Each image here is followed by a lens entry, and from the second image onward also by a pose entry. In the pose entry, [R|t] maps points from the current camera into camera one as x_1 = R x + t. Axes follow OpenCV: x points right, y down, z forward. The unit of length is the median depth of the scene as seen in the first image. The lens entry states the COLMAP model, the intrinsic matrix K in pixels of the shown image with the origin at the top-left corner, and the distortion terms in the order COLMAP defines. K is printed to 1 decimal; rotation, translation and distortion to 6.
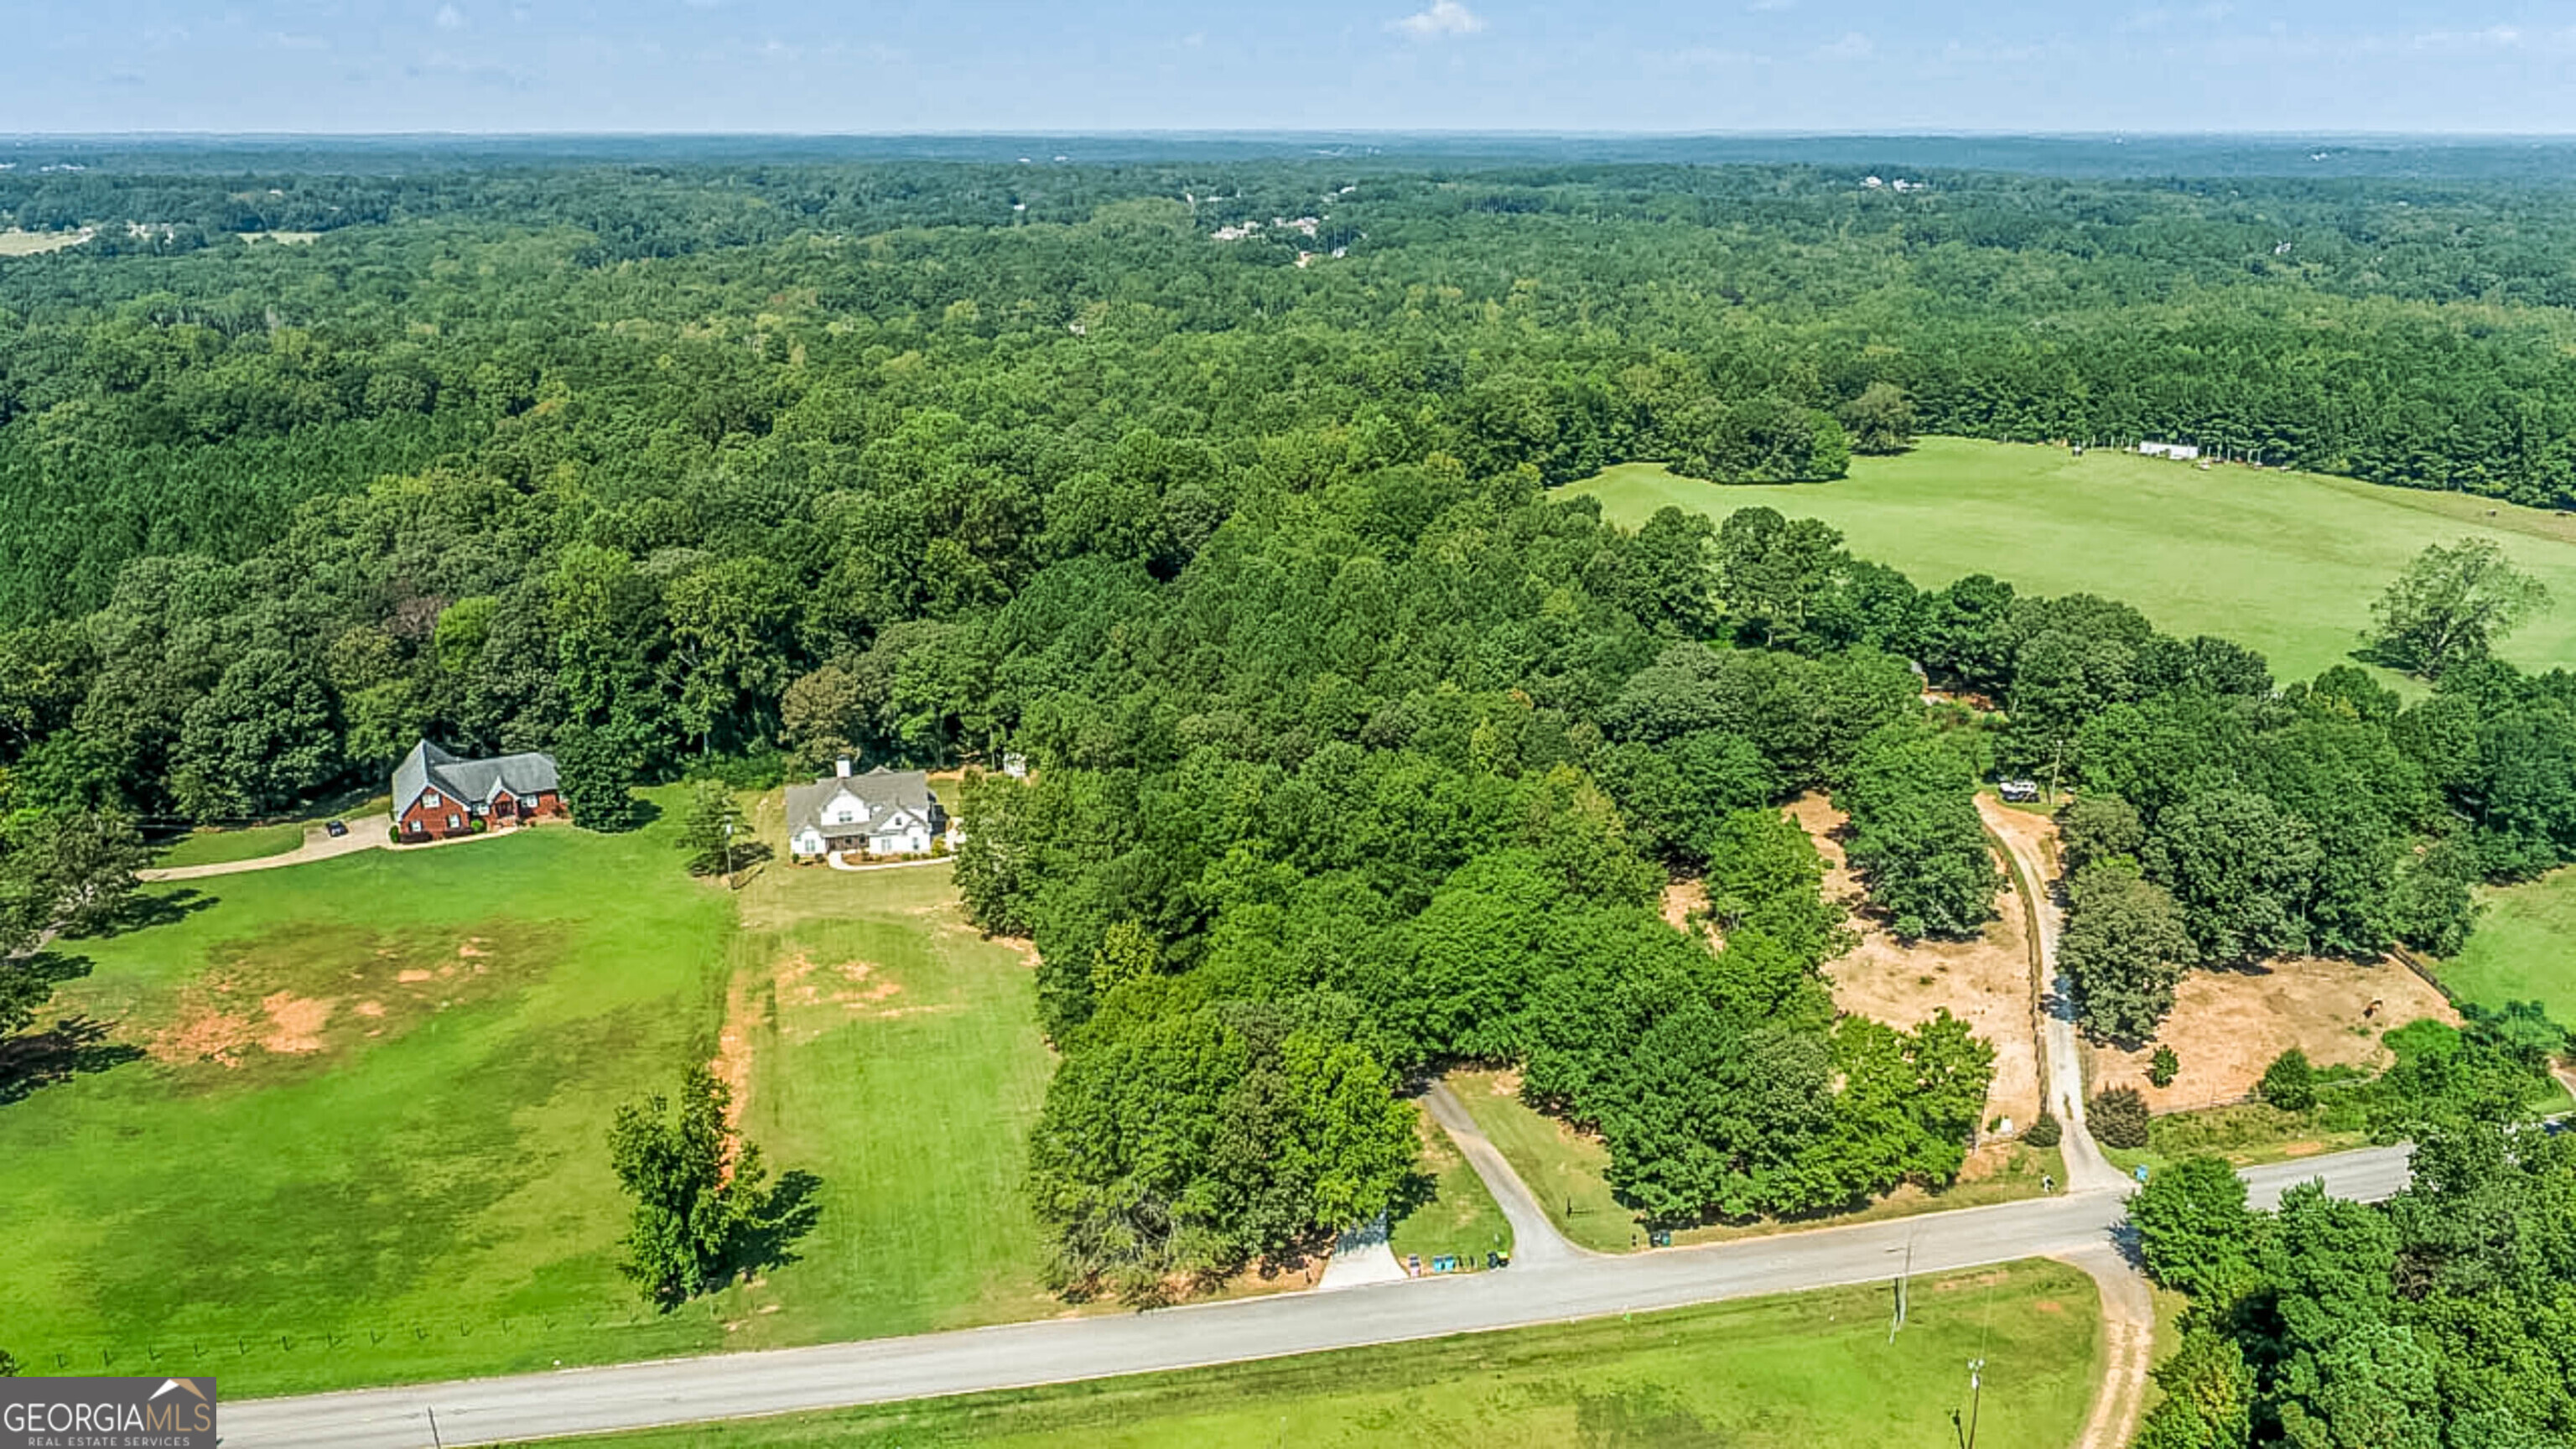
lens RADIAL K [[1741.0, 0, 1294.7], [0, 1741.0, 730.3], [0, 0, 1]] dist [-0.016736, 0.004348]
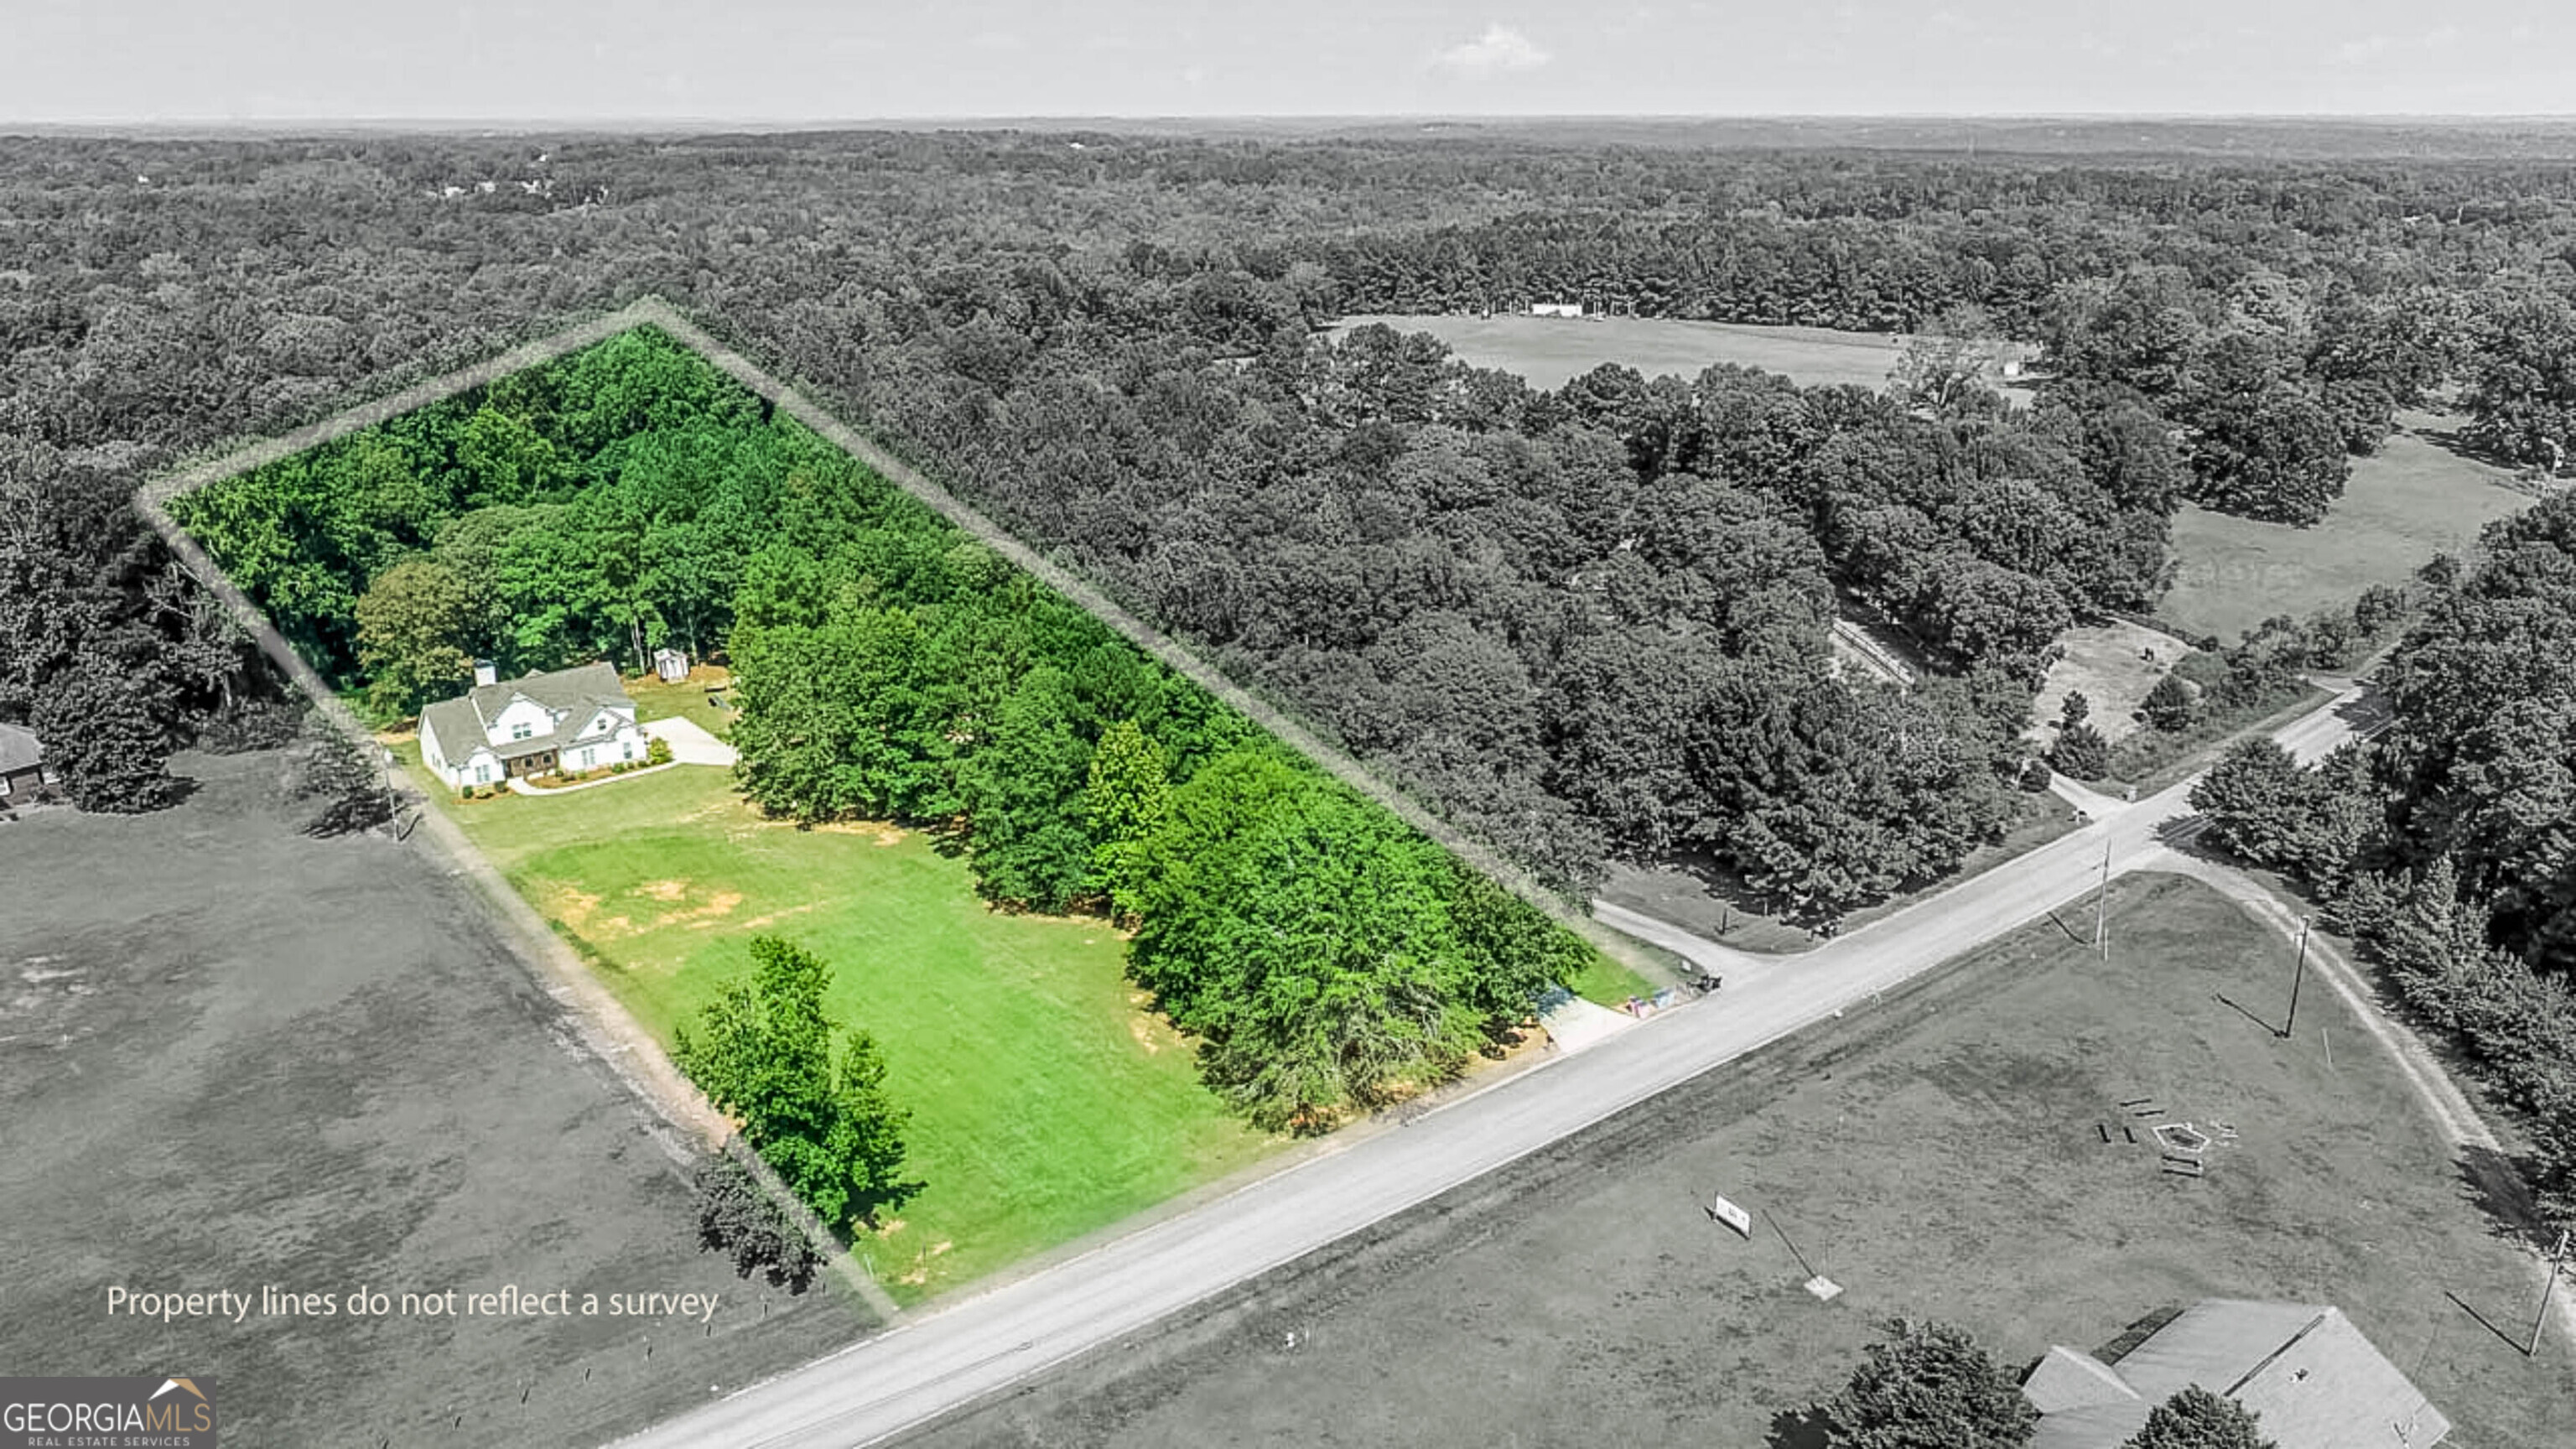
lens RADIAL K [[1741.0, 0, 1282.3], [0, 1741.0, 718.4], [0, 0, 1]] dist [-0.016736, 0.004348]
pose [[0.899775, -0.143684, 0.412019, -0.236719], [0.145244, 0.989008, 0.027709, 0.062575], [-0.411472, 0.034911, 0.910754, 0.148813]]
